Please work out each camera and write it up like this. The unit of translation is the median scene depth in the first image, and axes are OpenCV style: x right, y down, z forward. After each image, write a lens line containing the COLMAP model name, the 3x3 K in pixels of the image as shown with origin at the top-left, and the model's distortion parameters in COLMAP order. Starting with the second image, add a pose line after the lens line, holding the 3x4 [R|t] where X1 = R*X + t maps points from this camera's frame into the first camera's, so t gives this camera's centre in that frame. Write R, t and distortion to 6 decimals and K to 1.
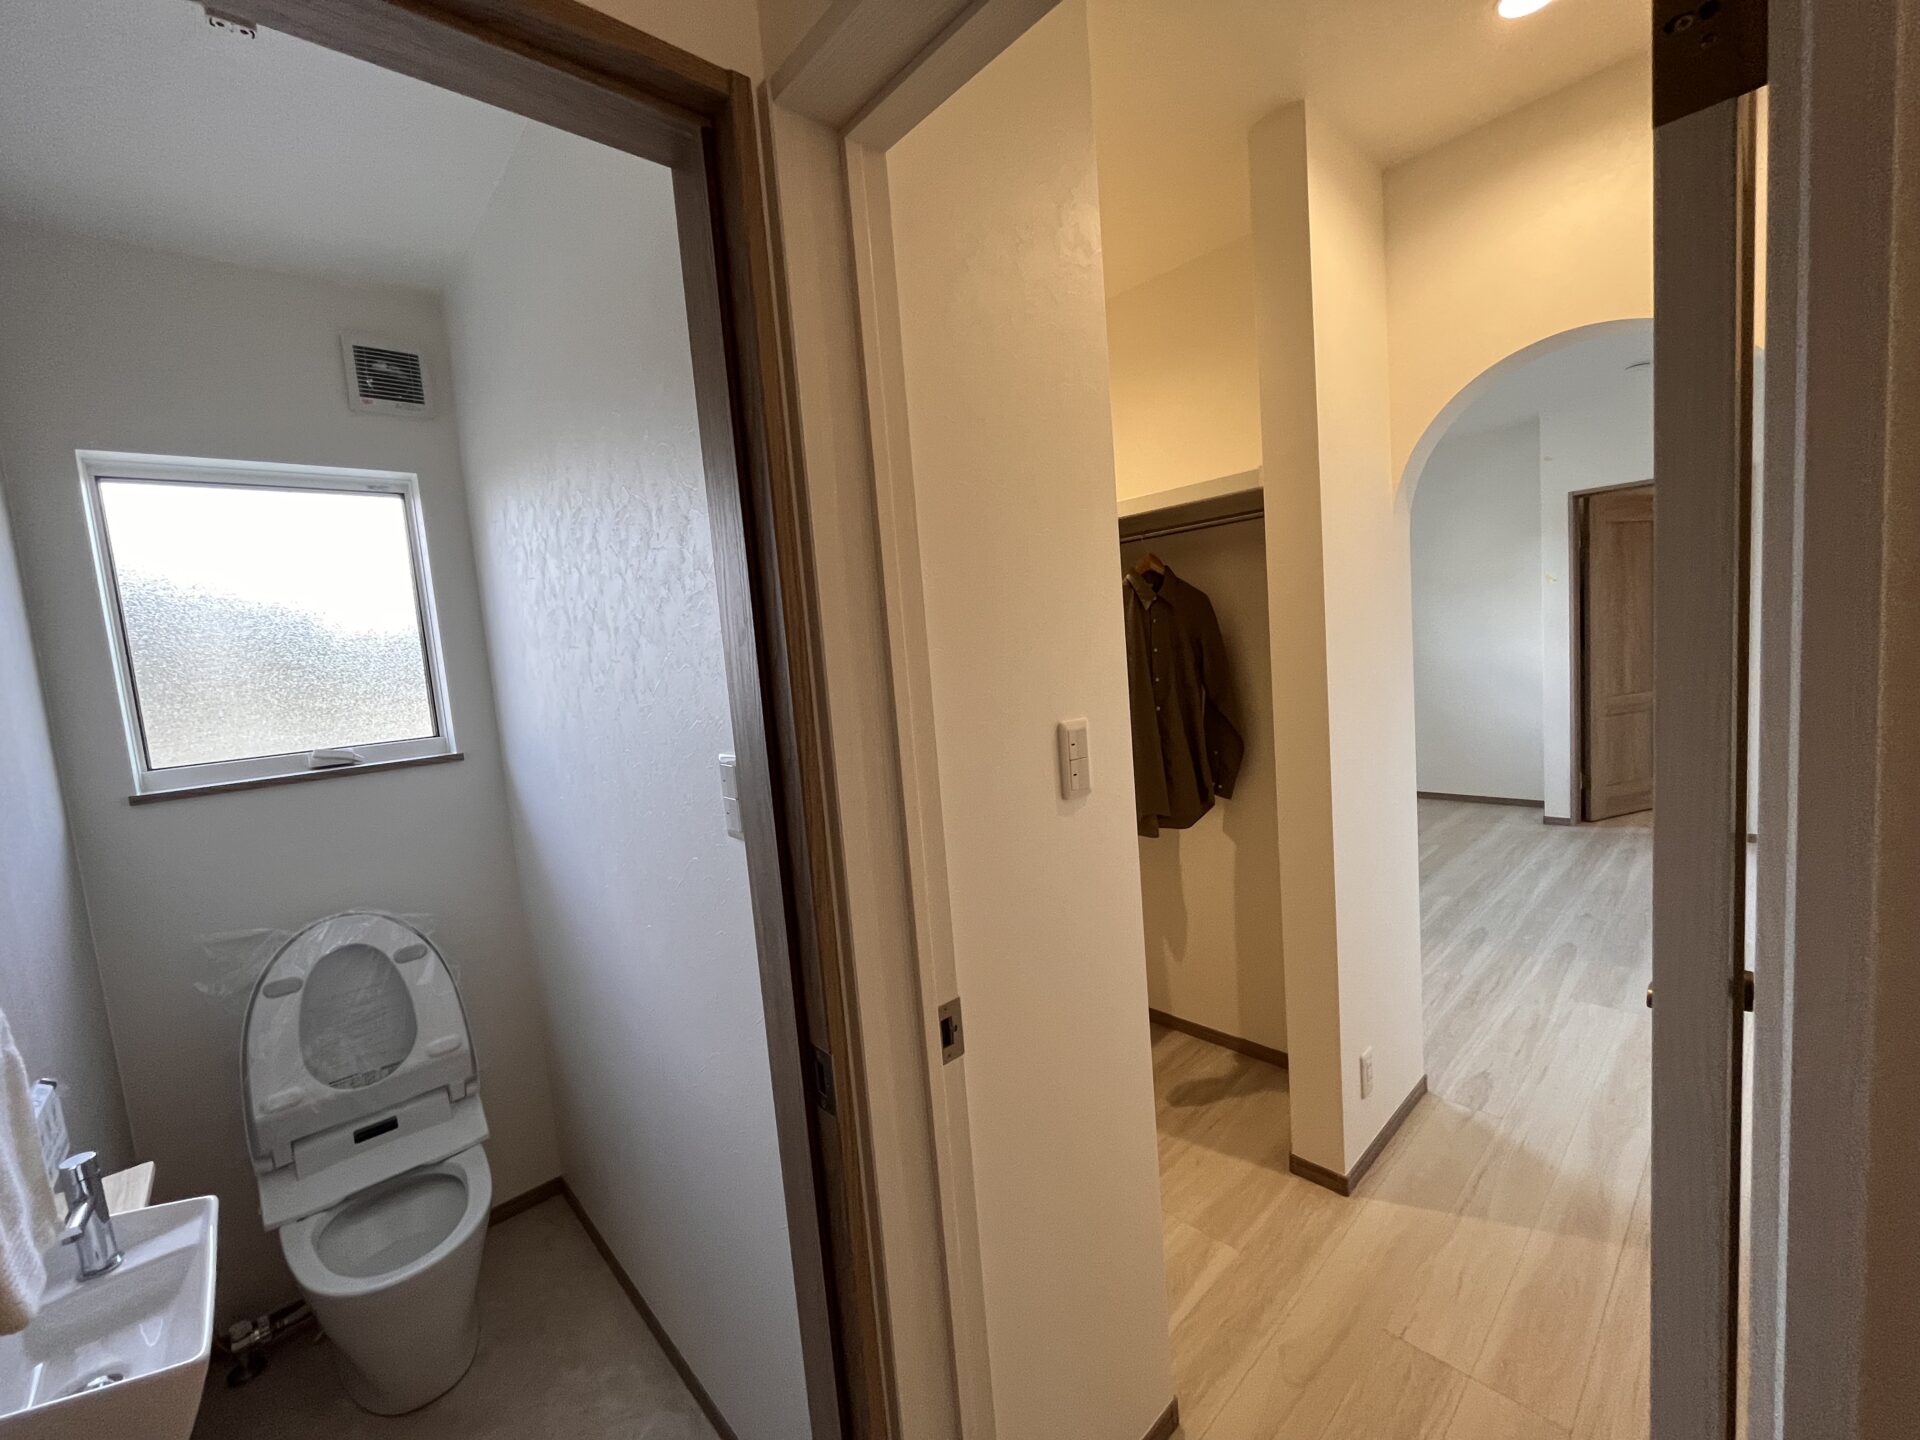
lens RADIAL K [[767.9, 0, 960.0], [0, 767.9, 720.0], [0, 0, 1]] dist [-0.006089, 0.000686]
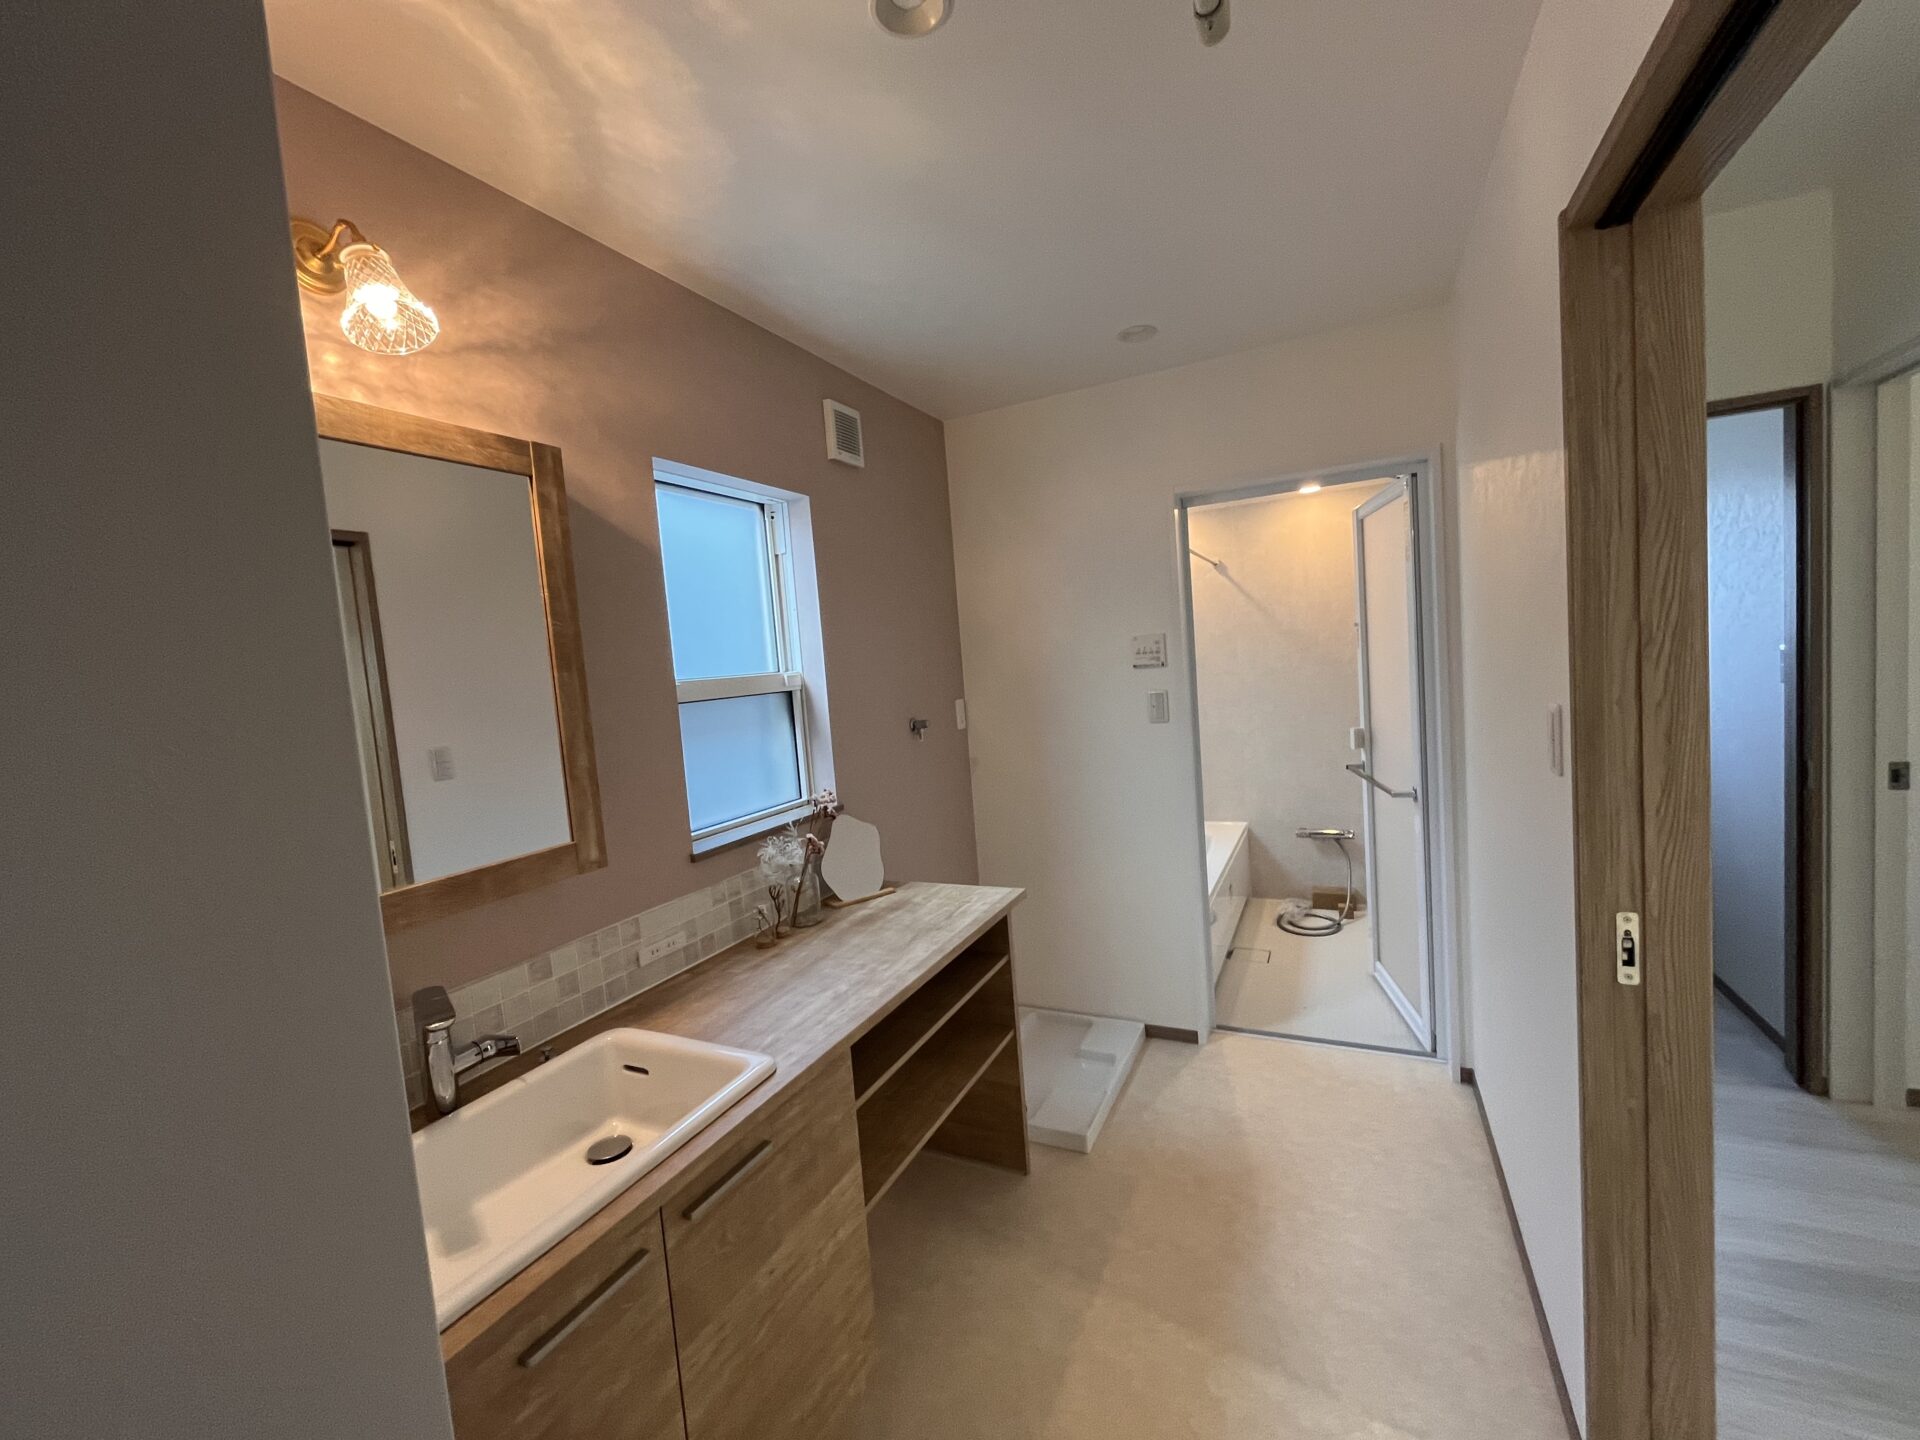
lens RADIAL K [[767.9, 0, 960.0], [0, 767.9, 720.0], [0, 0, 1]] dist [-0.006089, 0.000686]
pose [[0.349563, 0.121271, -0.929031, 1.032828], [-0.035755, 0.992592, 0.116114, 0.094576], [0.936230, -0.007372, 0.351310, -2.216138]]
